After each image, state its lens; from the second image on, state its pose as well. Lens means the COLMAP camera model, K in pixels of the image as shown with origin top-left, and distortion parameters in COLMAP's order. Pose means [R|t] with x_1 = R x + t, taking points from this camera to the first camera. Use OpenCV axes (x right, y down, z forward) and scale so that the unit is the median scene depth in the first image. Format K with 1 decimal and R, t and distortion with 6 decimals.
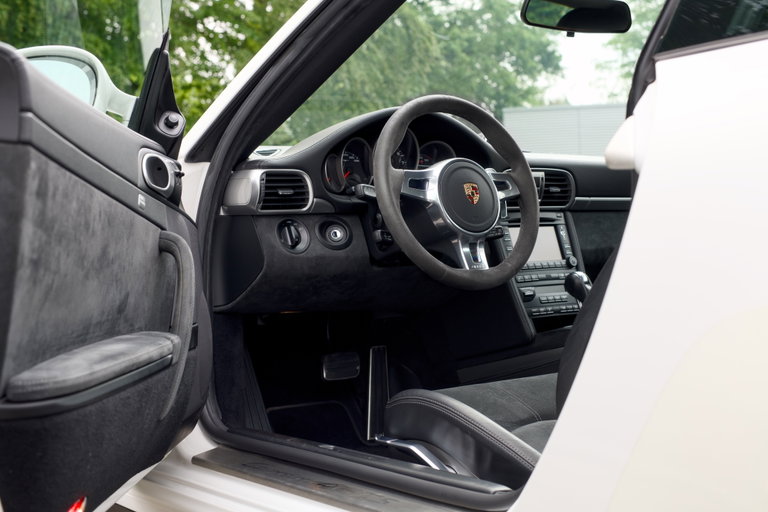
lens RADIAL K [[1177.3, 0, 384.0], [0, 1177.3, 256.0], [0, 0, 1]] dist [-0.115312, 0.069032]
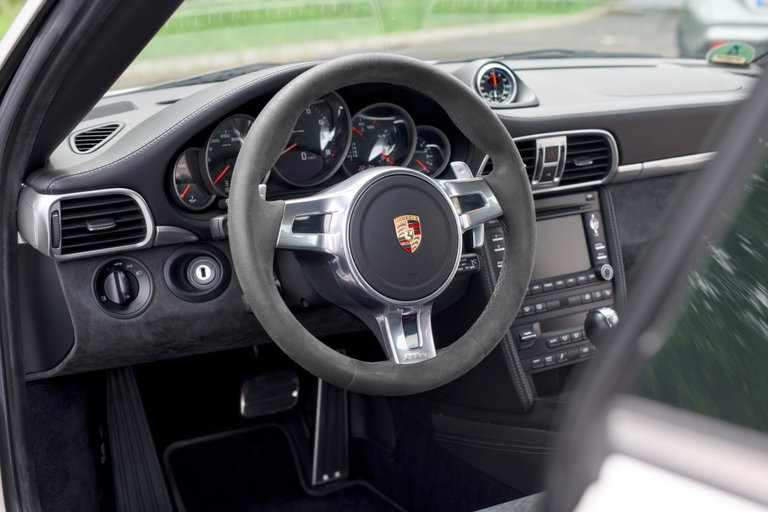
lens RADIAL K [[1177.3, 0, 384.0], [0, 1177.3, 256.0], [0, 0, 1]] dist [-0.115312, 0.069032]
pose [[0.994207, 0.028975, -0.103502, 0.121121], [-0.005435, 0.975298, 0.220827, -0.168394], [0.107344, -0.218985, 0.969806, 0.415282]]
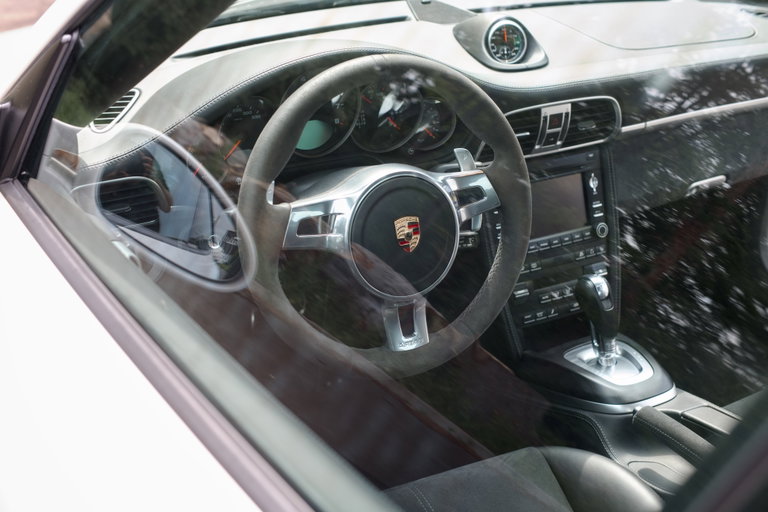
lens RADIAL K [[1177.3, 0, 384.0], [0, 1177.3, 256.0], [0, 0, 1]] dist [-0.115312, 0.069032]
pose [[0.989881, 0.091686, -0.108302, 0.127826], [-0.040180, 0.913096, 0.405761, -0.288126], [0.136093, -0.397303, 0.907540, 0.418966]]
